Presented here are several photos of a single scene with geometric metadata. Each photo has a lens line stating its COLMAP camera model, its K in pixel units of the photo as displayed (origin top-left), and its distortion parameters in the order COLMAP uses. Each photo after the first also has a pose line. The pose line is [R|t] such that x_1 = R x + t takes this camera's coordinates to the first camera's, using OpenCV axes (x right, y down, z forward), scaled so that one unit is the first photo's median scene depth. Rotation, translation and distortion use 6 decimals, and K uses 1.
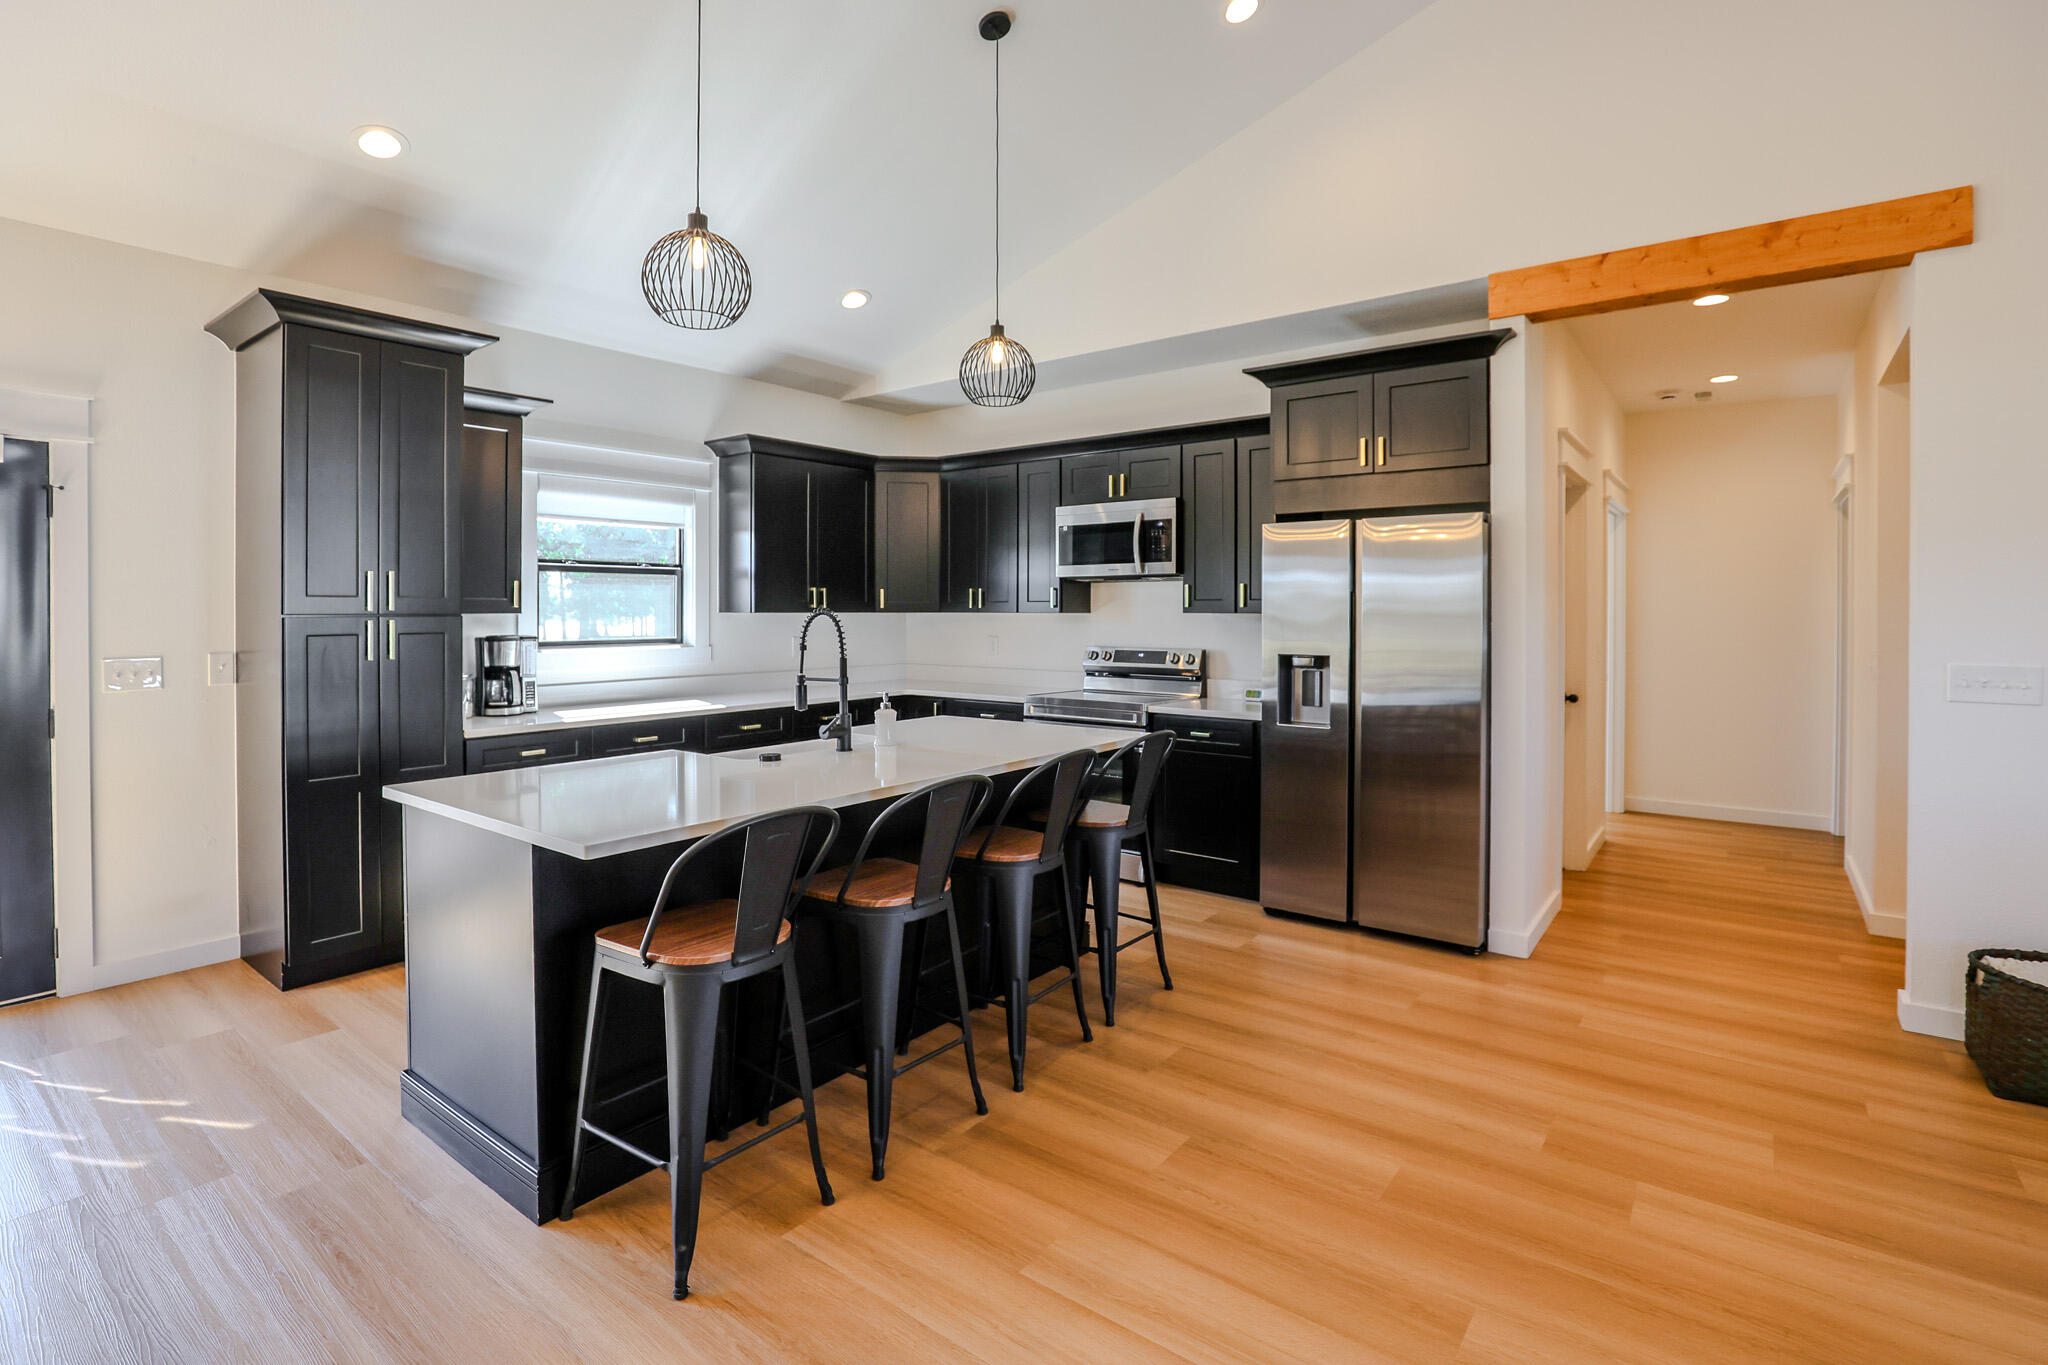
lens RADIAL K [[958.7, 0, 1014.2], [0, 958.7, 613.3], [0, 0, 1]] dist [-0.024742, -0.000014]
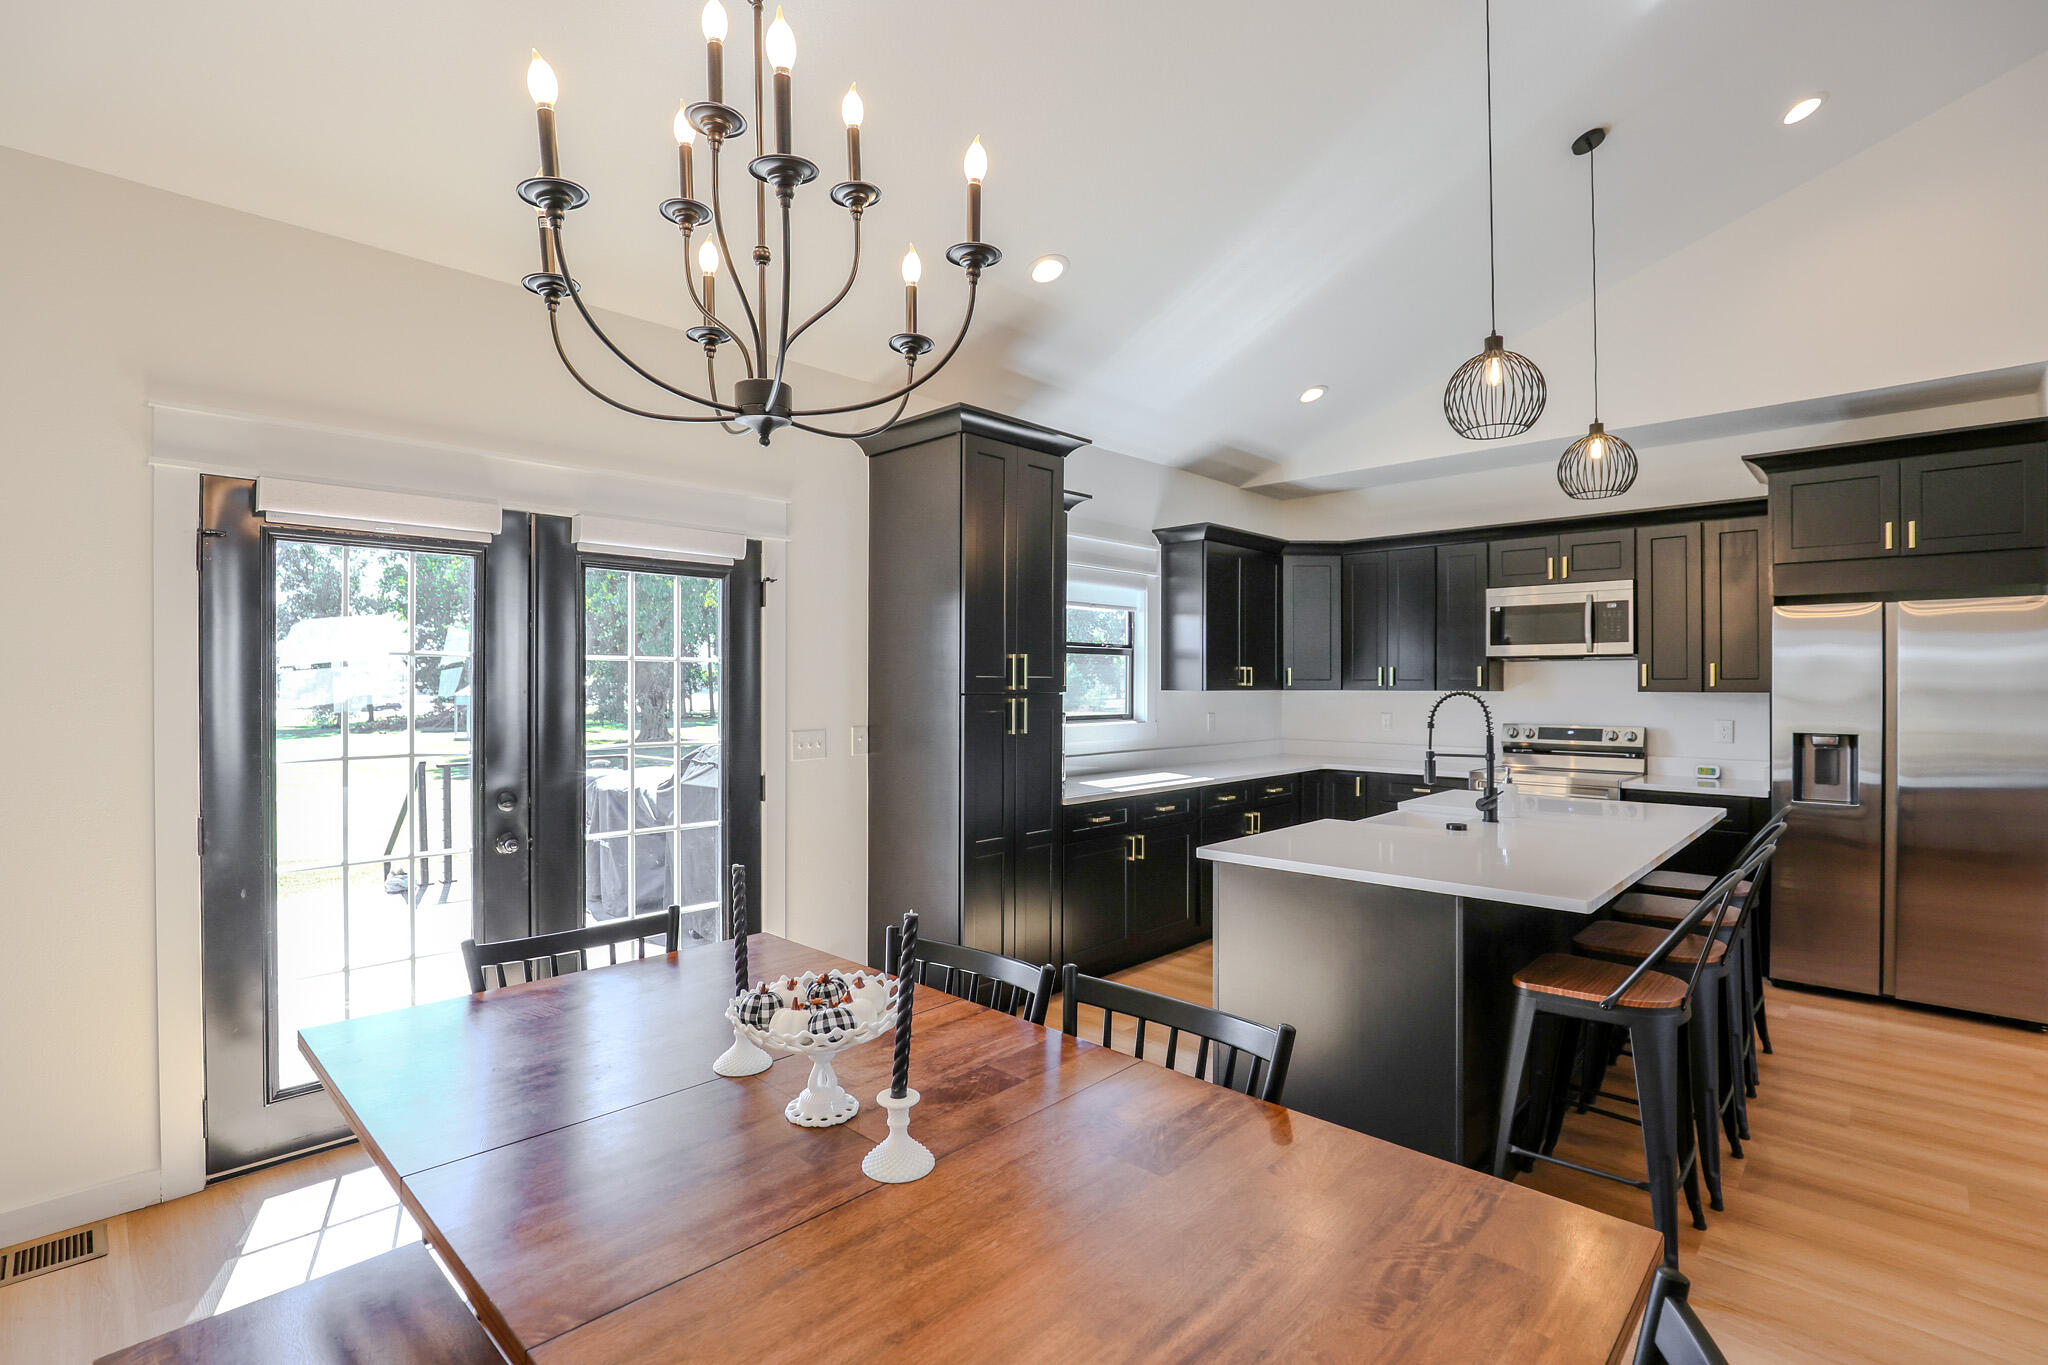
lens RADIAL K [[946.0, 0, 1026.9], [0, 946.0, 681.2], [0, 0, 1]] dist [-0.022293, 0.000592]
pose [[0.994216, 0.001969, -0.107380, -0.380616], [-0.002734, 0.999972, -0.006972, -0.003057], [0.107363, 0.007226, 0.994194, -0.071742]]
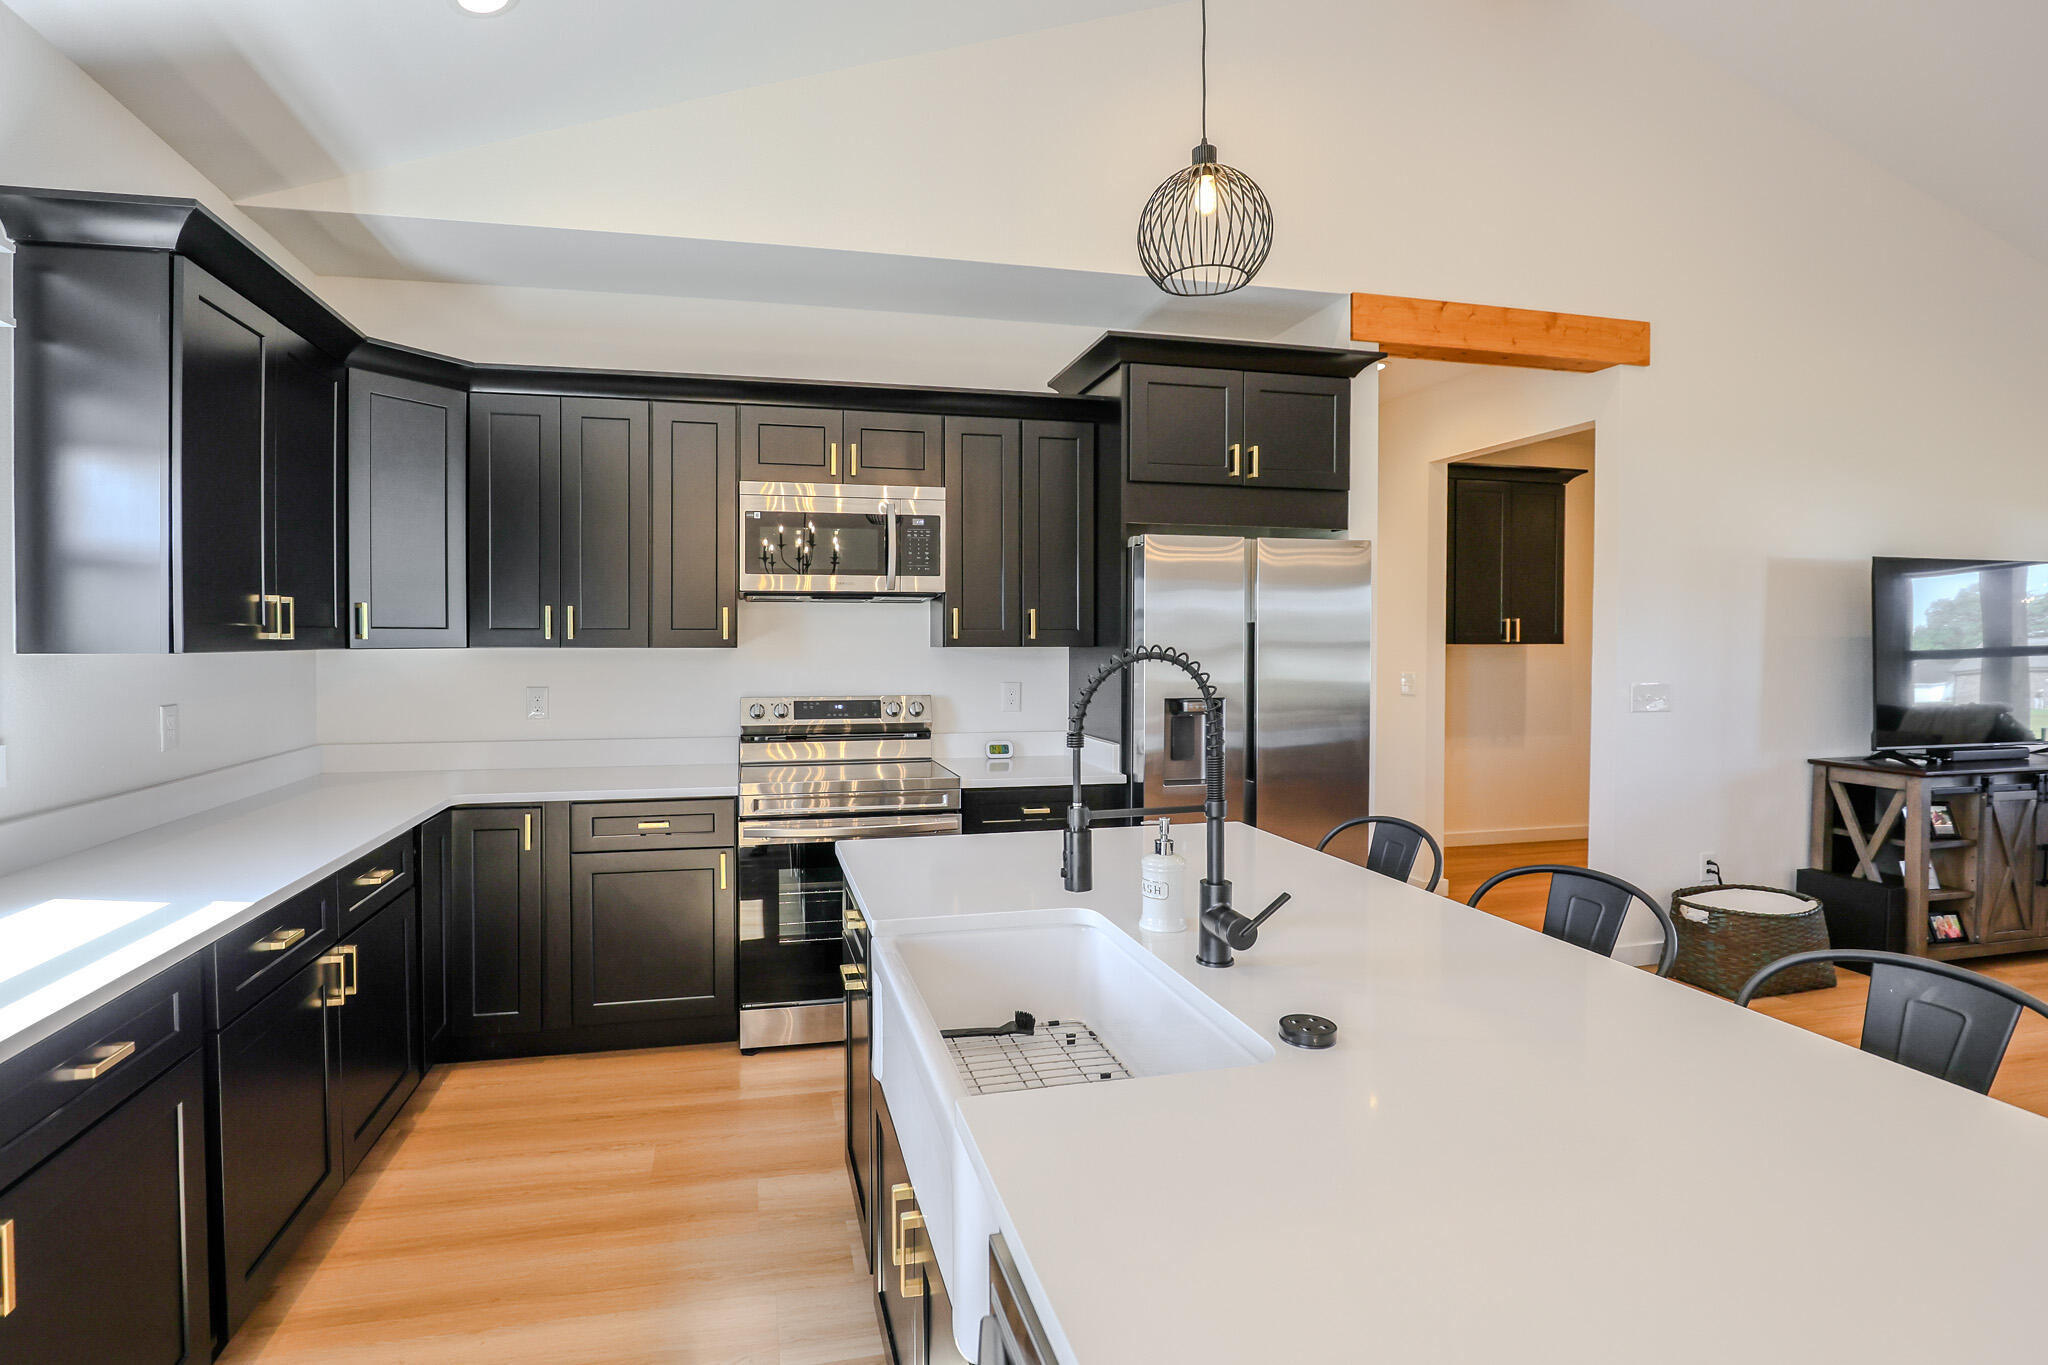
lens RADIAL K [[980.9, 0, 988.1], [0, 980.9, 655.0], [0, 0, 1]] dist [-0.028248, 0.000393]
pose [[0.646065, -0.011566, 0.763195, -0.384943], [0.001234, 0.999900, 0.014109, -0.004767], [-0.763281, -0.008173, 0.646015, 0.508885]]
